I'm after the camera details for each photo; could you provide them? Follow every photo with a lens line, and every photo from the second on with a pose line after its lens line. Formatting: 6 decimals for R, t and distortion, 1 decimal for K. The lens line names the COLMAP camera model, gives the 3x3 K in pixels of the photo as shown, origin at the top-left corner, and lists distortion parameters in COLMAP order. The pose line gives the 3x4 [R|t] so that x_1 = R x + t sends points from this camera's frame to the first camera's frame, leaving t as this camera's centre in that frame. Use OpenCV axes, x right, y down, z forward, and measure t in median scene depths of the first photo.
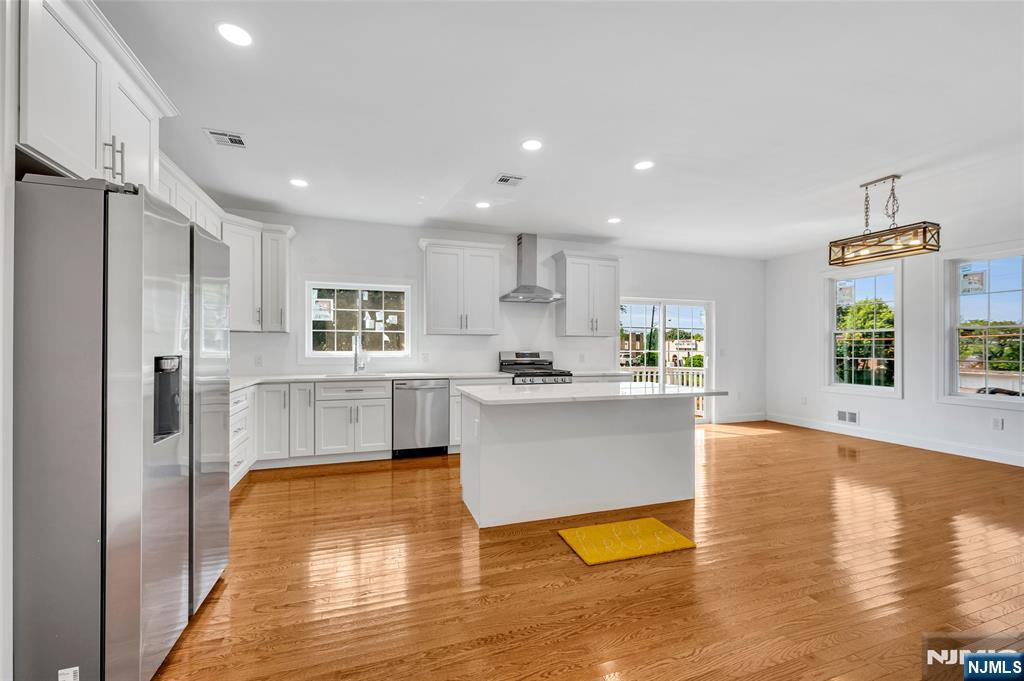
lens RADIAL K [[413.8, 0, 504.8], [0, 413.8, 344.3], [0, 0, 1]] dist [0.002419, 0.000101]
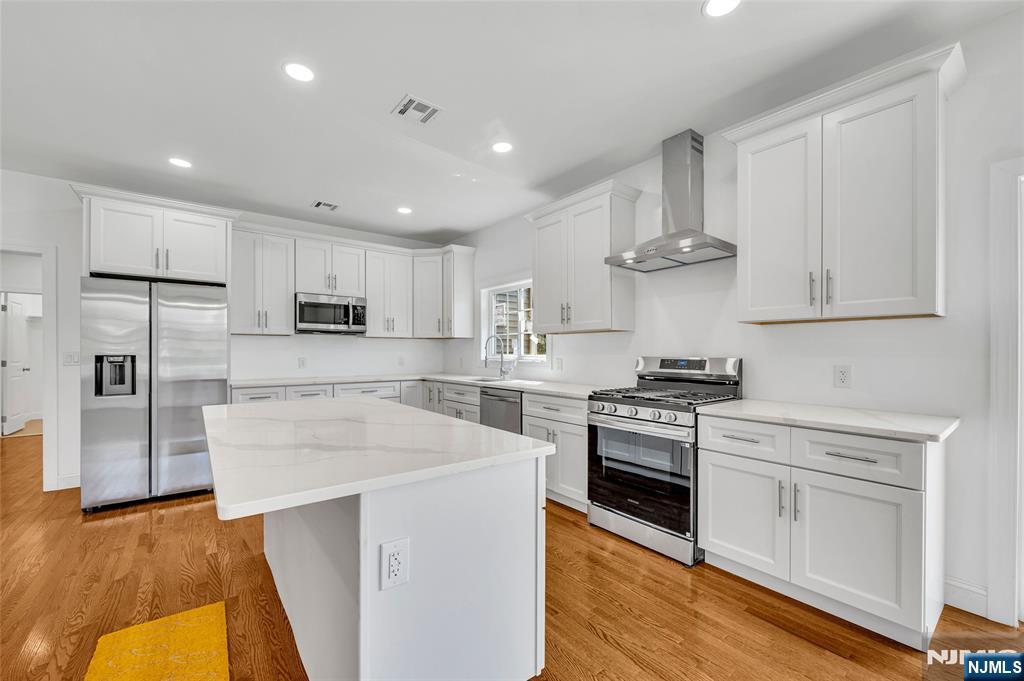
lens RADIAL K [[413.8, 0, 509.0], [0, 413.8, 349.5], [0, 0, 1]] dist [0.002419, 0.000101]
pose [[0.307644, -0.010237, -0.951446, 0.535165], [0.001680, 0.999946, -0.010216, 0.013795], [0.951500, 0.001544, 0.307645, 0.692672]]
